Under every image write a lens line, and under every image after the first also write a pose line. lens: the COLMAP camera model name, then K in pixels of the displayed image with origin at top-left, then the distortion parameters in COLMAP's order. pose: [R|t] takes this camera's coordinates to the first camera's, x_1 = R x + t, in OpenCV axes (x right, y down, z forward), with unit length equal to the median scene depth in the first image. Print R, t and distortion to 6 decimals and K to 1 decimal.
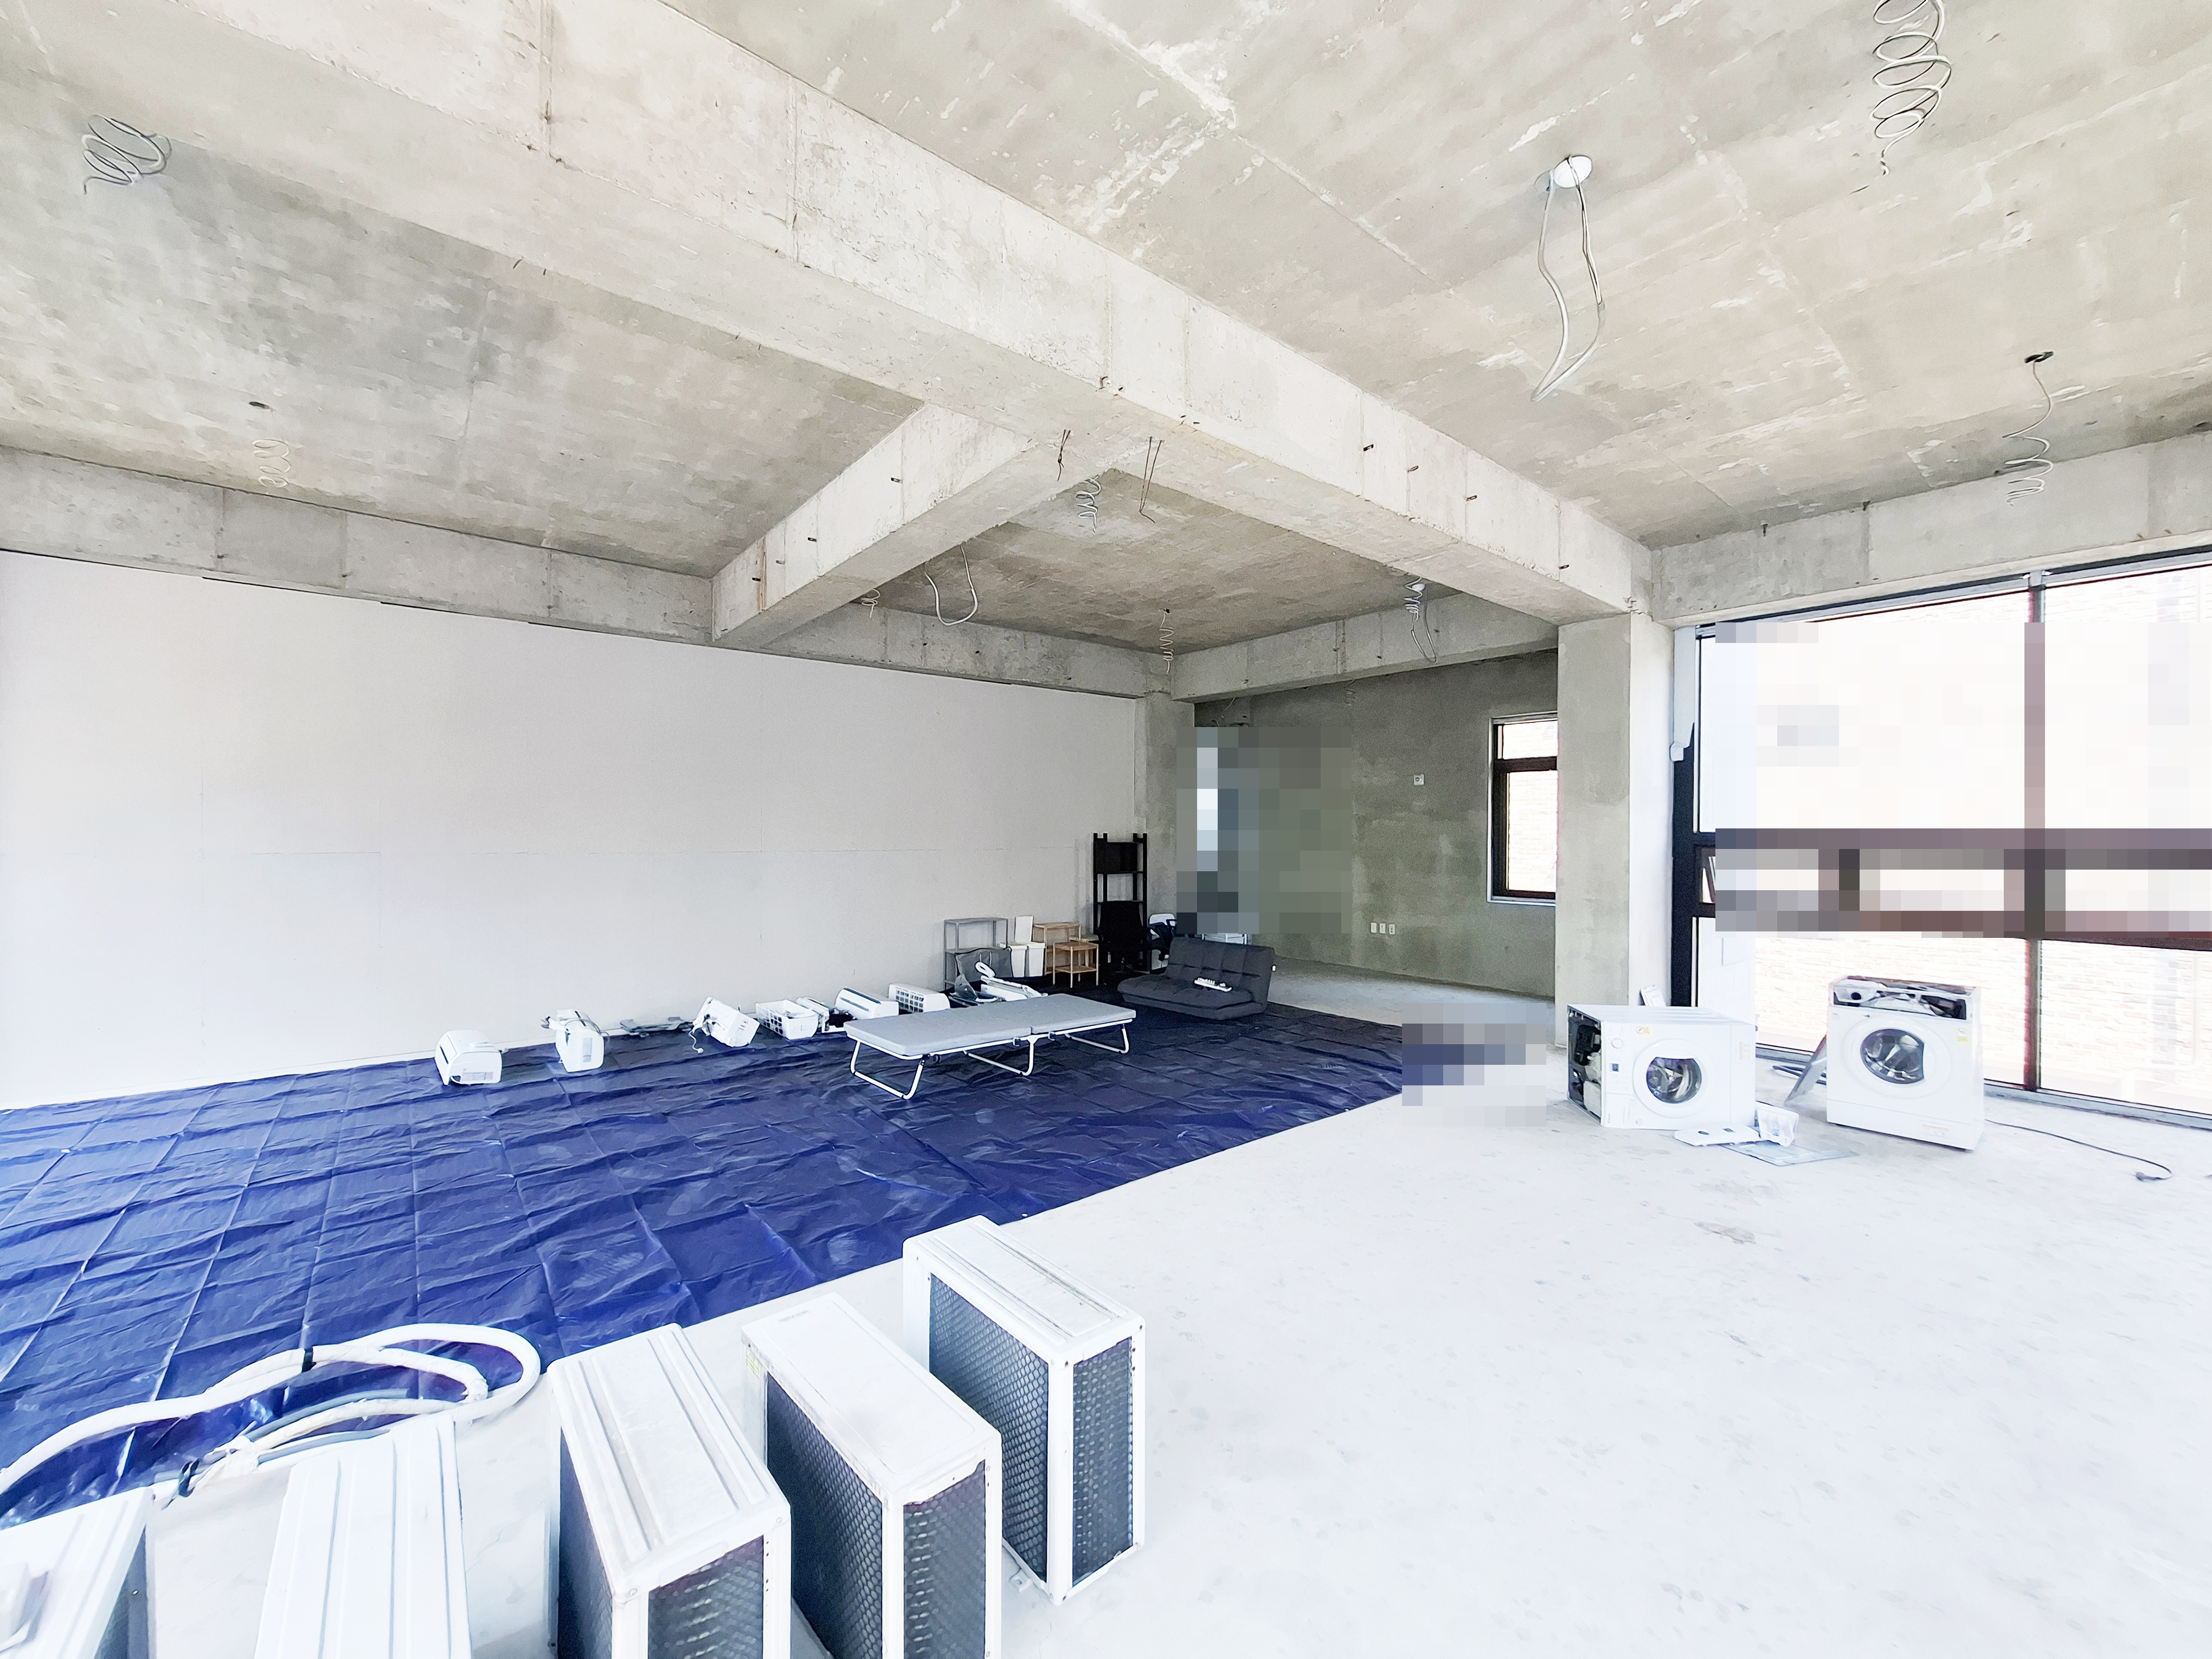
lens RADIAL K [[874.4, 0, 1092.3], [0, 874.4, 836.9], [0, 0, 1]] dist [-0.014706, 0.002658]
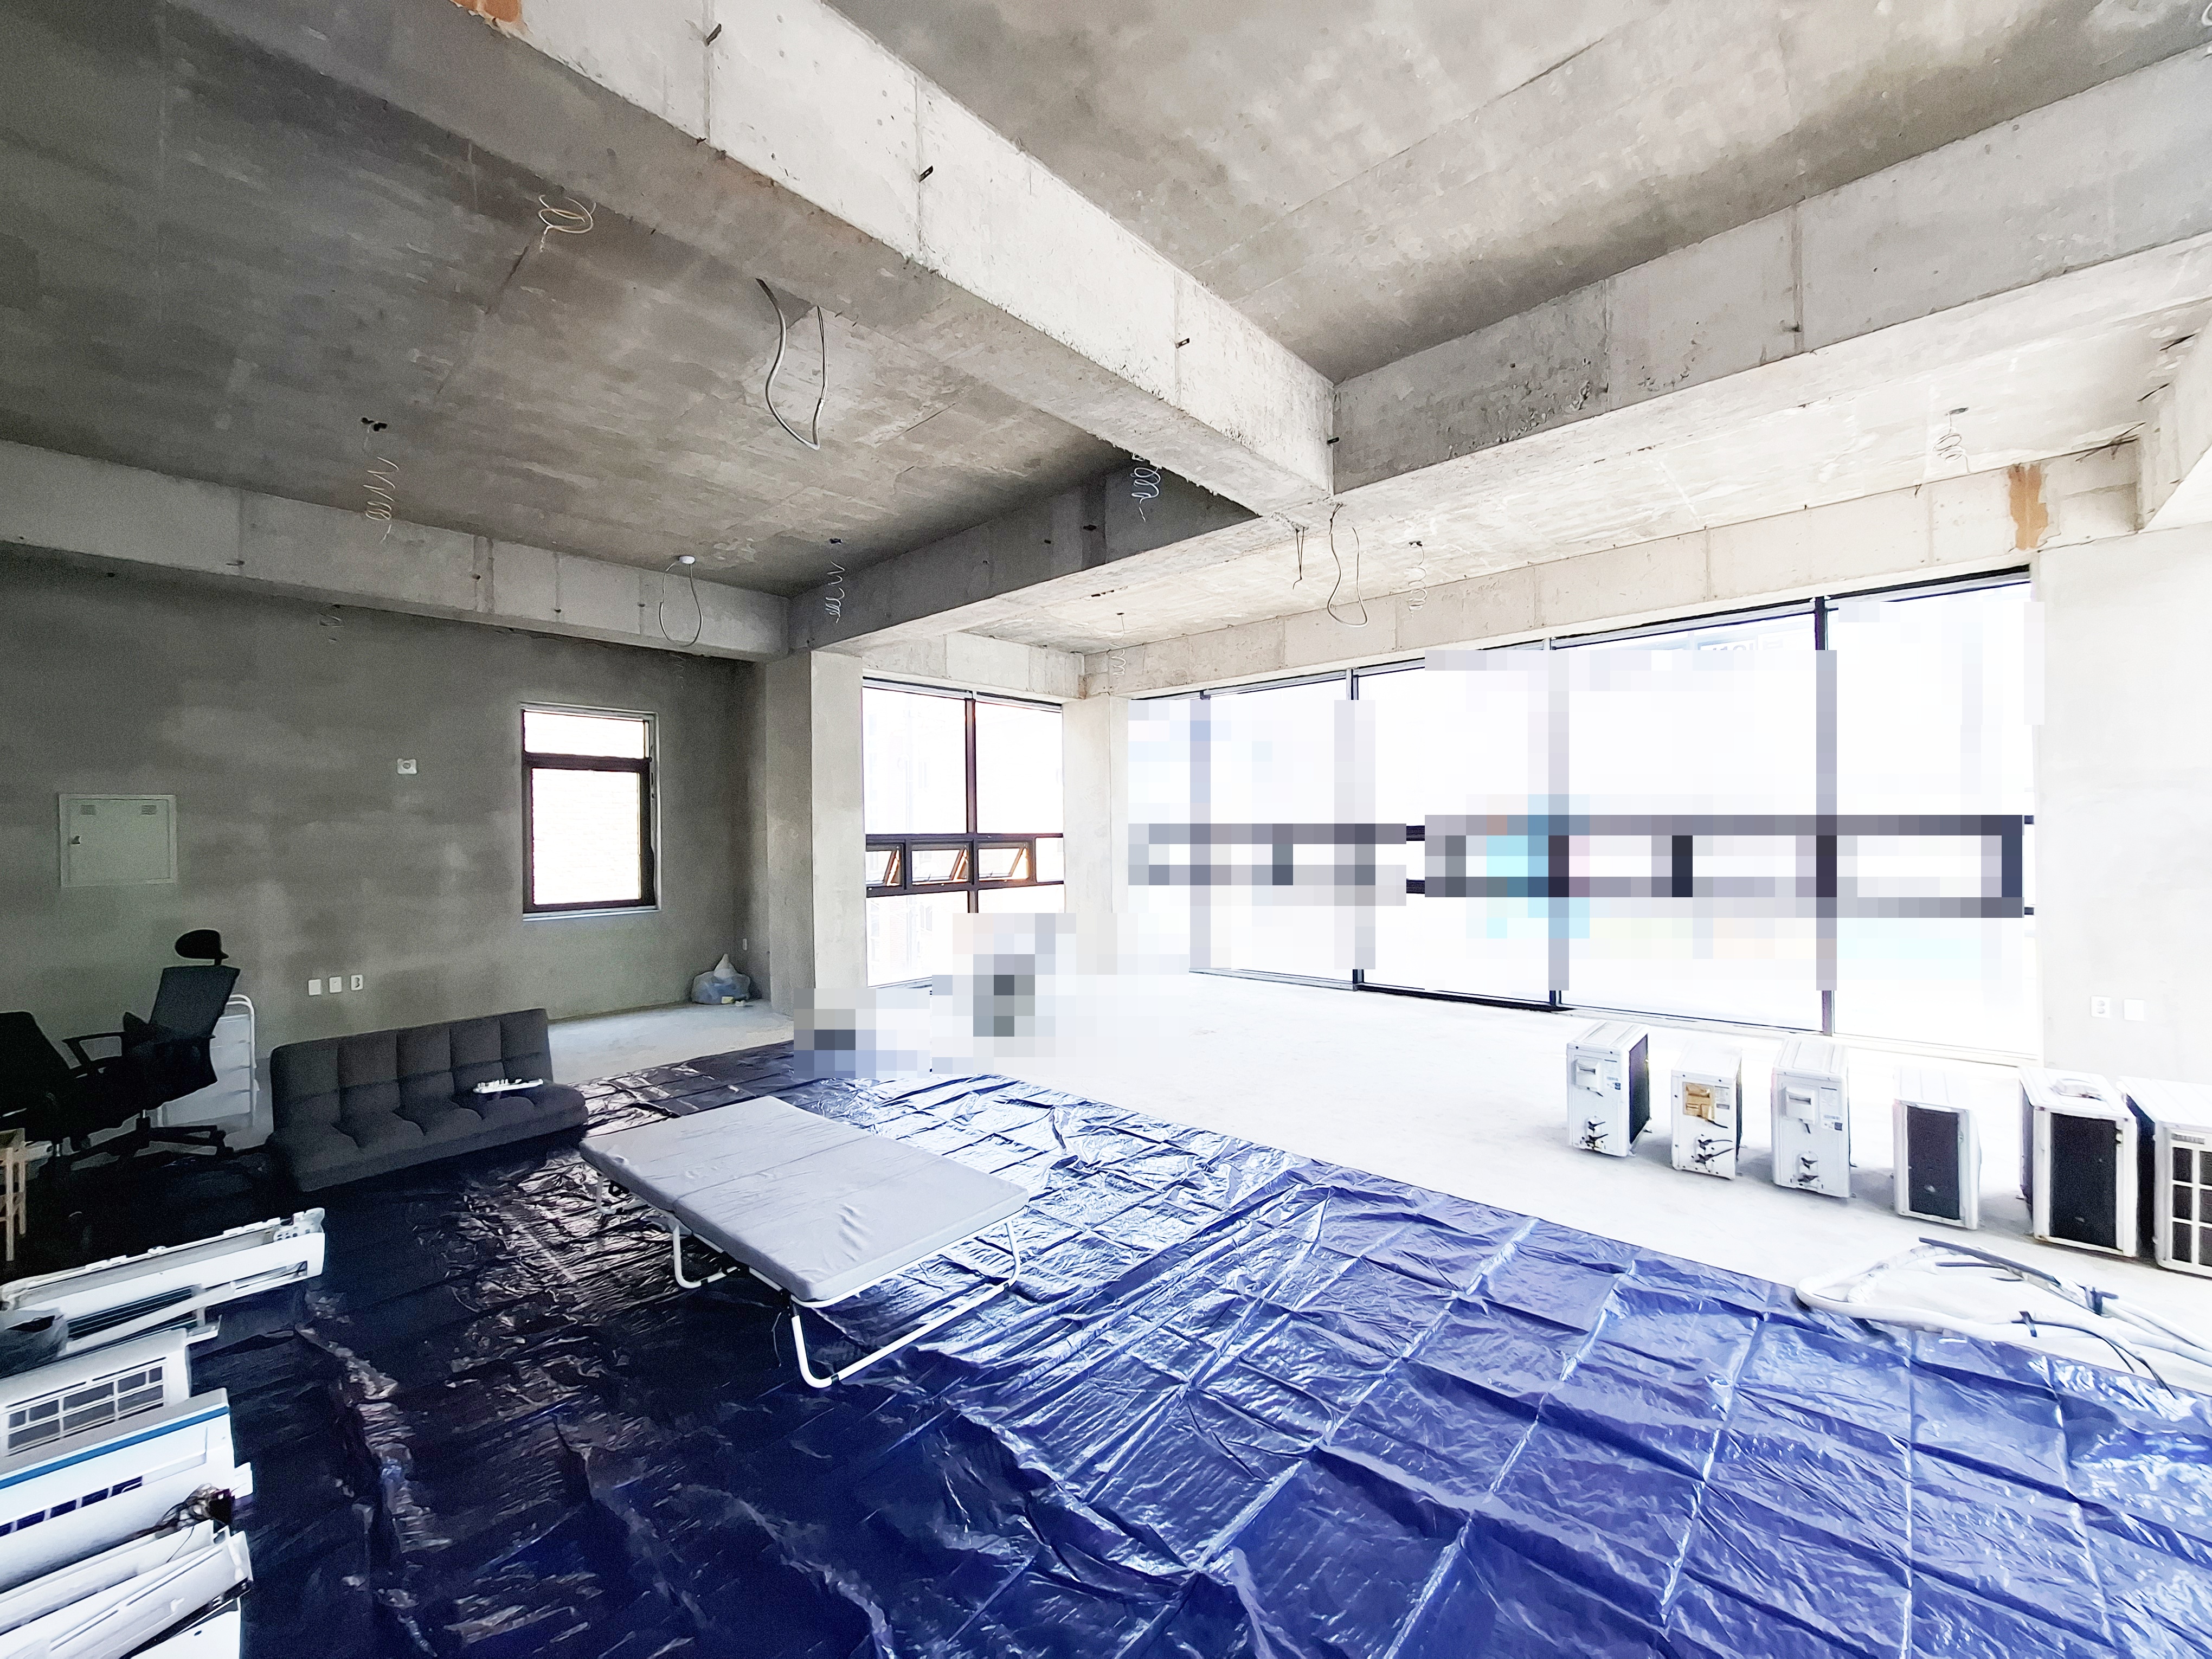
lens RADIAL K [[874.4, 0, 1103.2], [0, 874.4, 829.9], [0, 0, 1]] dist [-0.014706, 0.002658]
pose [[-0.152099, 0.001772, 0.988364, -0.580723], [0.019288, 0.999813, 0.001176, -0.004208], [-0.988177, 0.019242, -0.152105, 0.740945]]
